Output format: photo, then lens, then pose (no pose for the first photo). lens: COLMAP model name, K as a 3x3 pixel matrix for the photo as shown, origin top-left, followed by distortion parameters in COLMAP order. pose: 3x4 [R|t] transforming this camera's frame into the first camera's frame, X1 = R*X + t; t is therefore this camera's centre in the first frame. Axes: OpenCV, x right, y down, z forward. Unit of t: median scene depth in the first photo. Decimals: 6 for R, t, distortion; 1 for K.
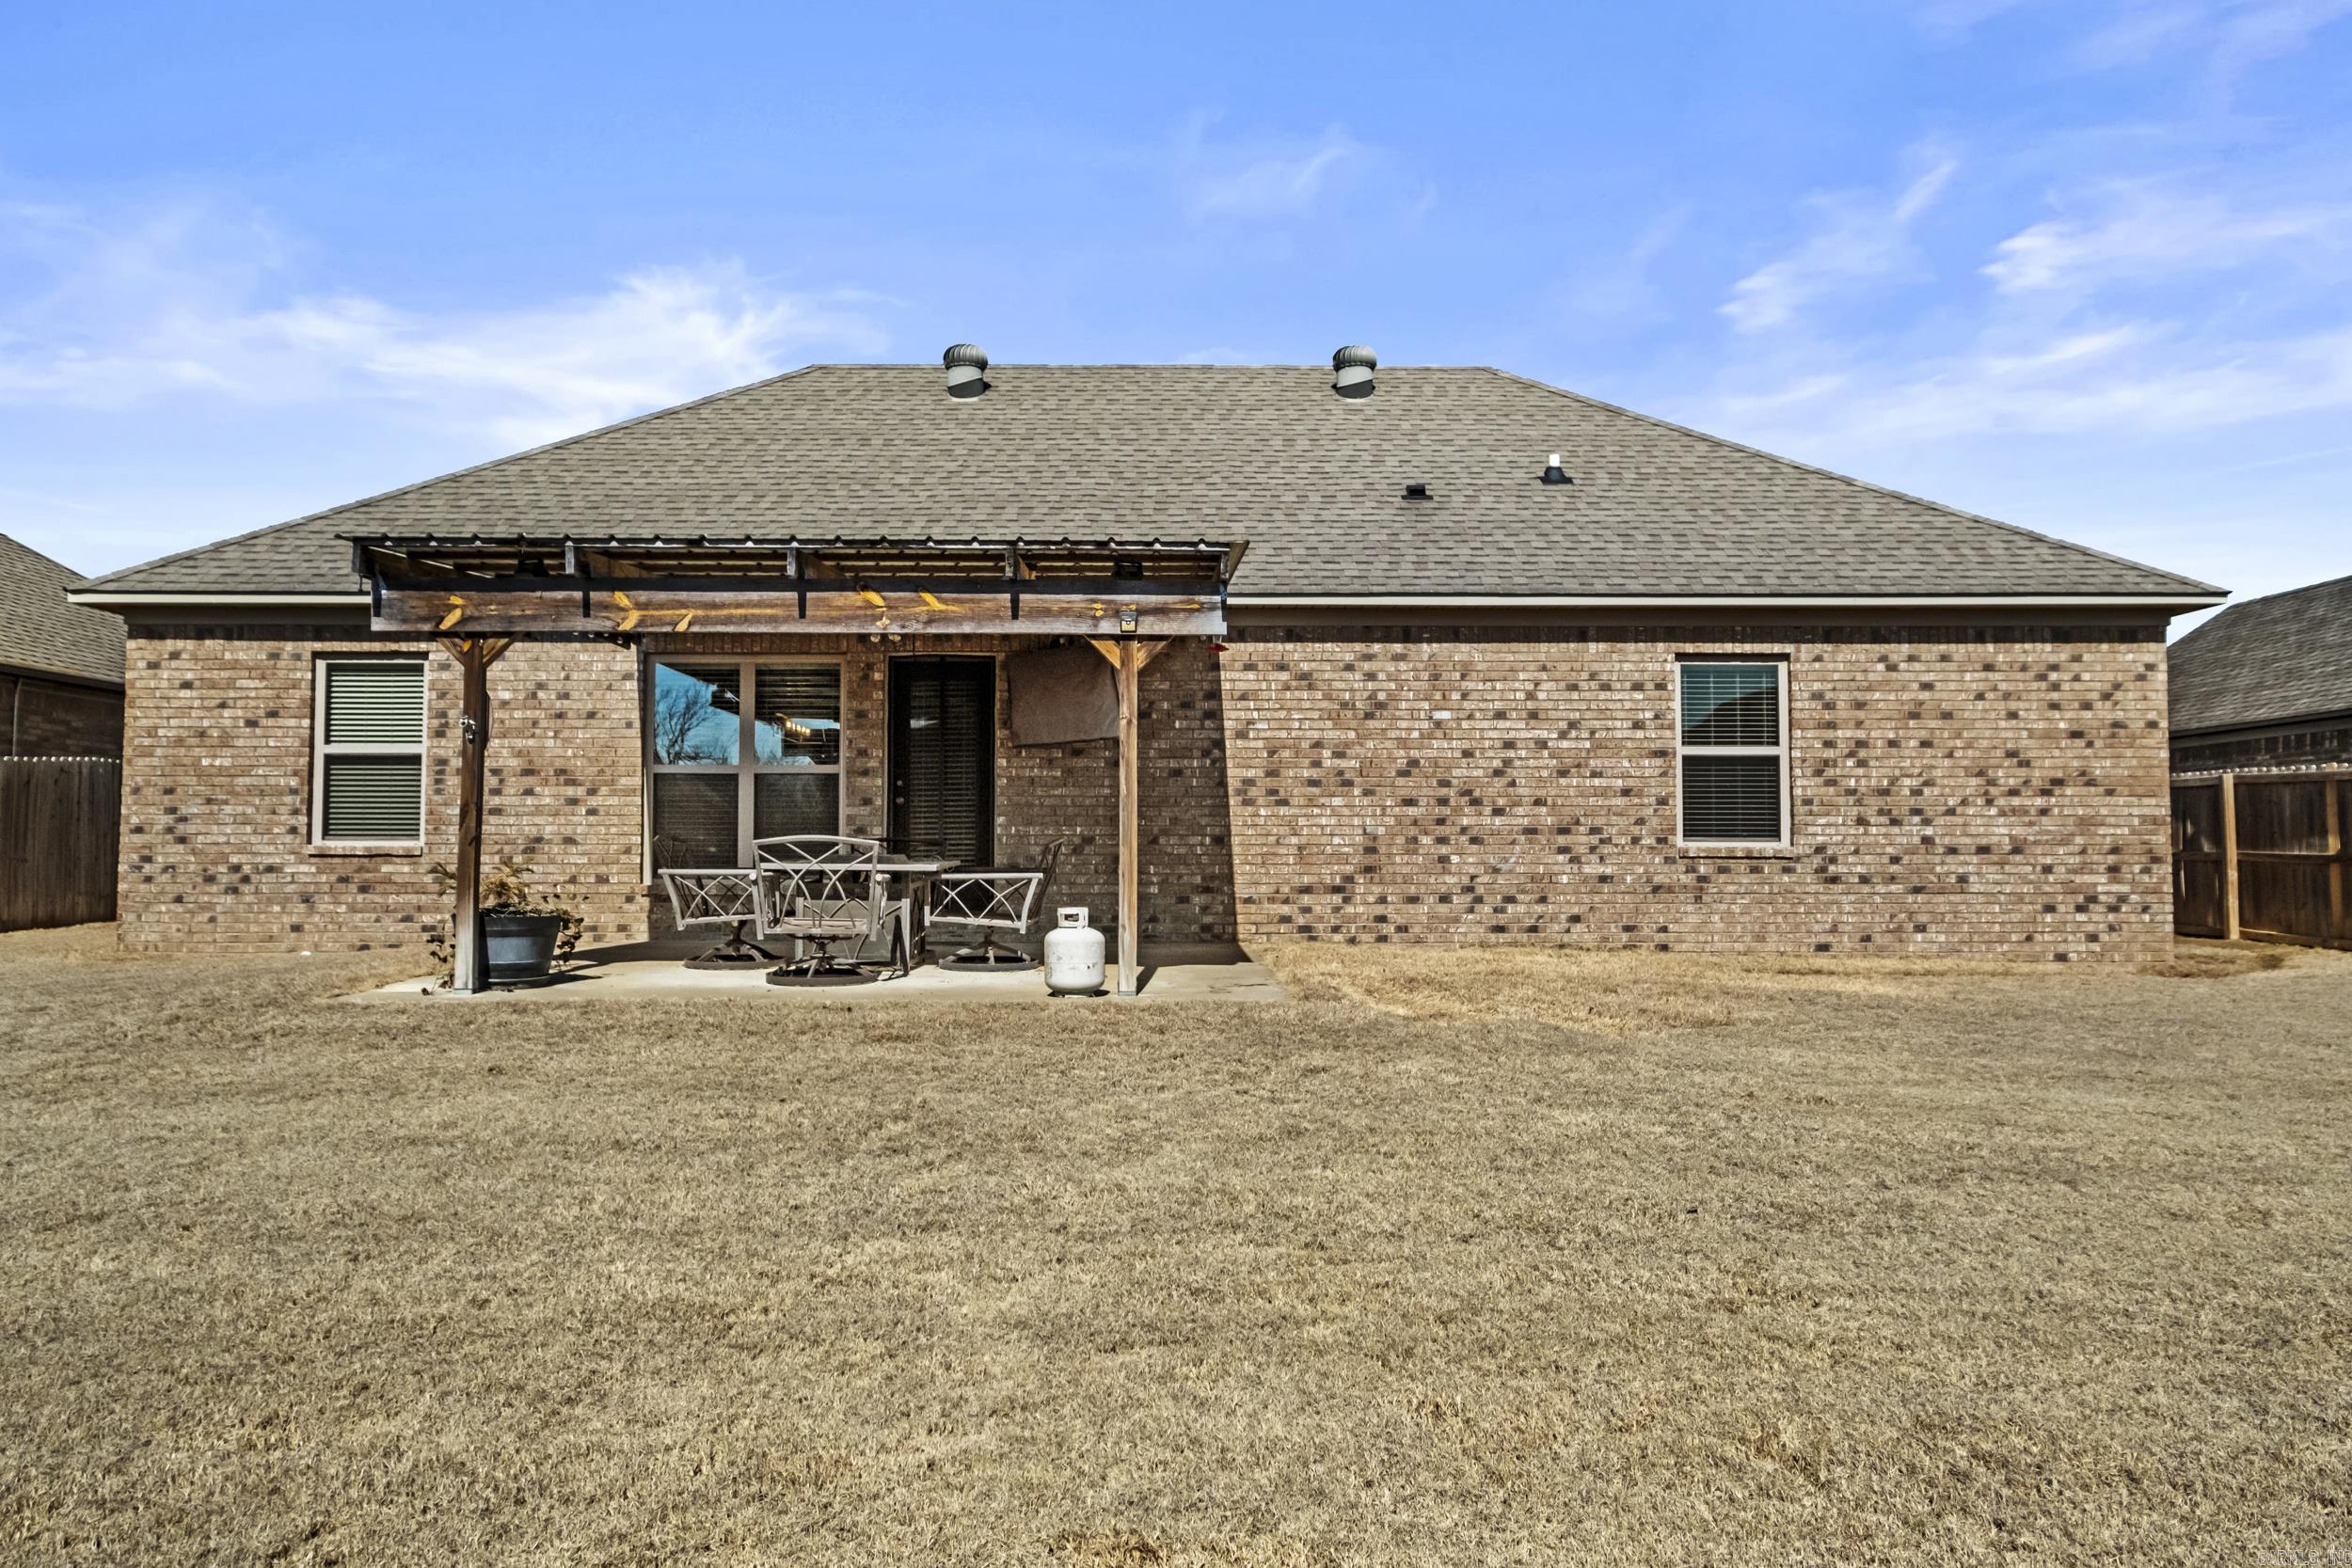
lens RADIAL K [[1649.3, 0, 1180.9], [0, 1649.3, 793.6], [0, 0, 1]] dist [0.010792, 0.004181]
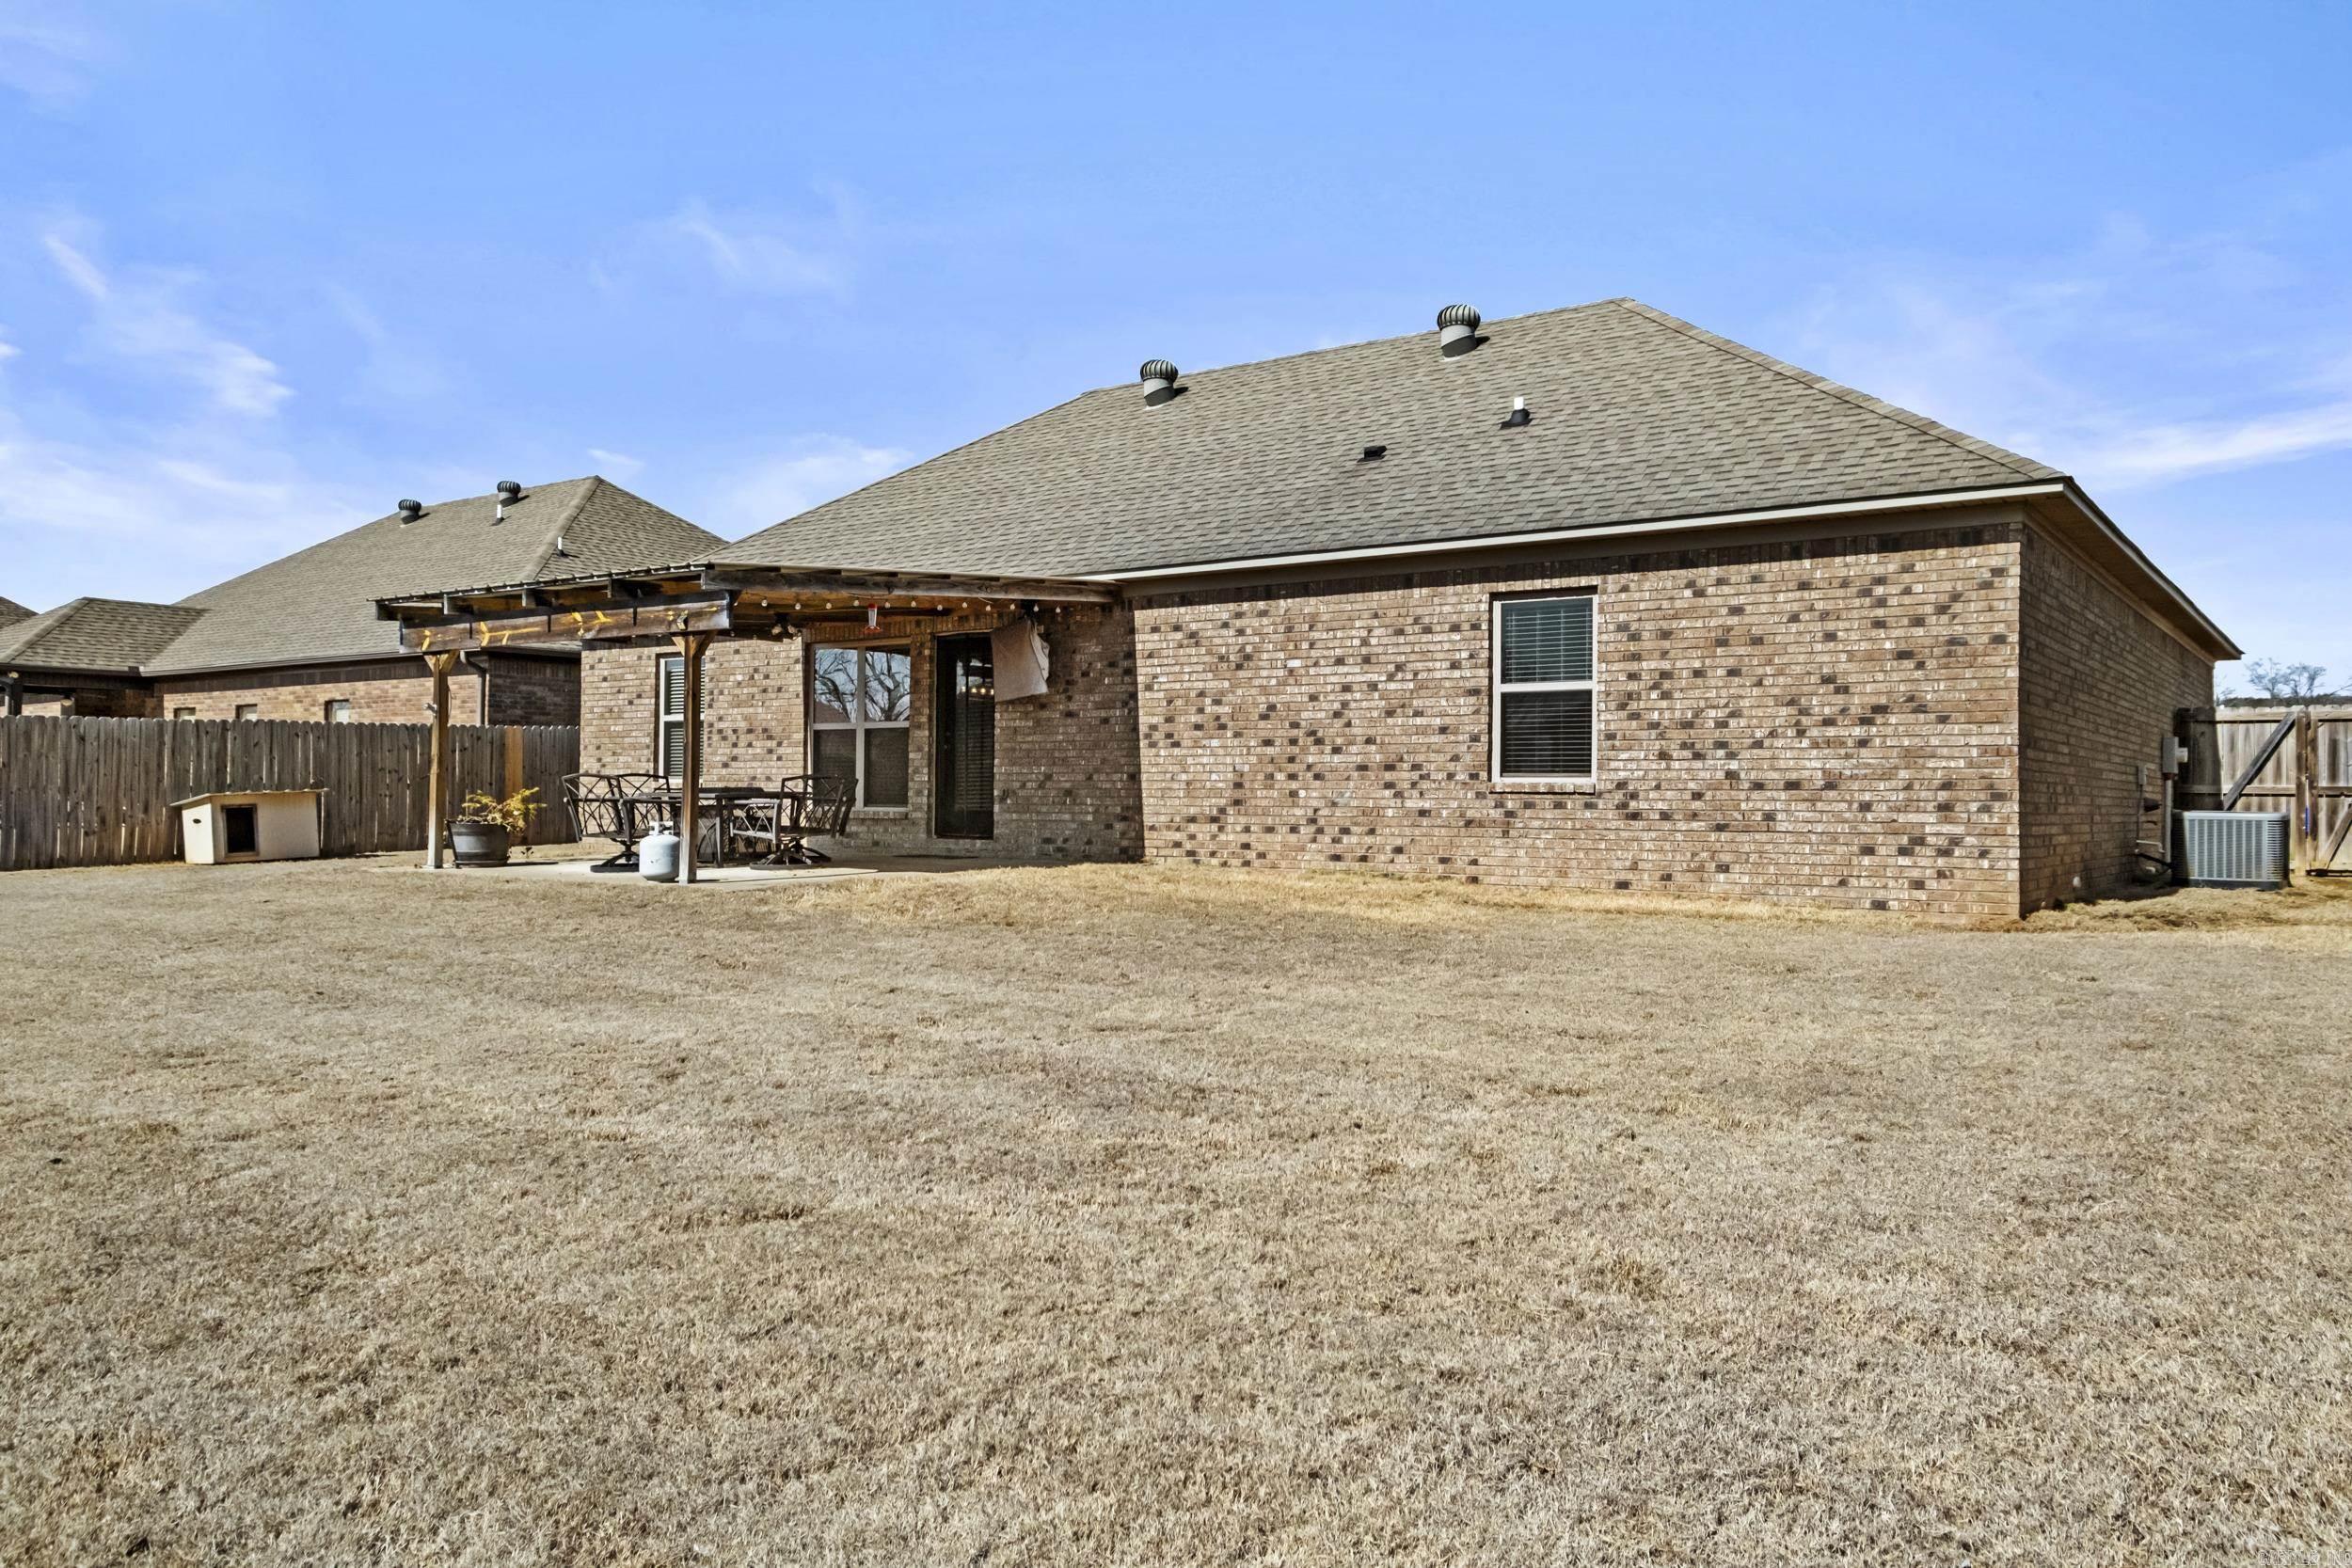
lens RADIAL K [[1649.3, 0, 1184.4], [0, 1649.3, 775.3], [0, 0, 1]] dist [0.010792, 0.004181]
pose [[0.811777, -0.003334, -0.583958, 0.747088], [0.016822, 0.999702, 0.017678, 0.006611], [0.583725, -0.024174, 0.811591, 0.056874]]
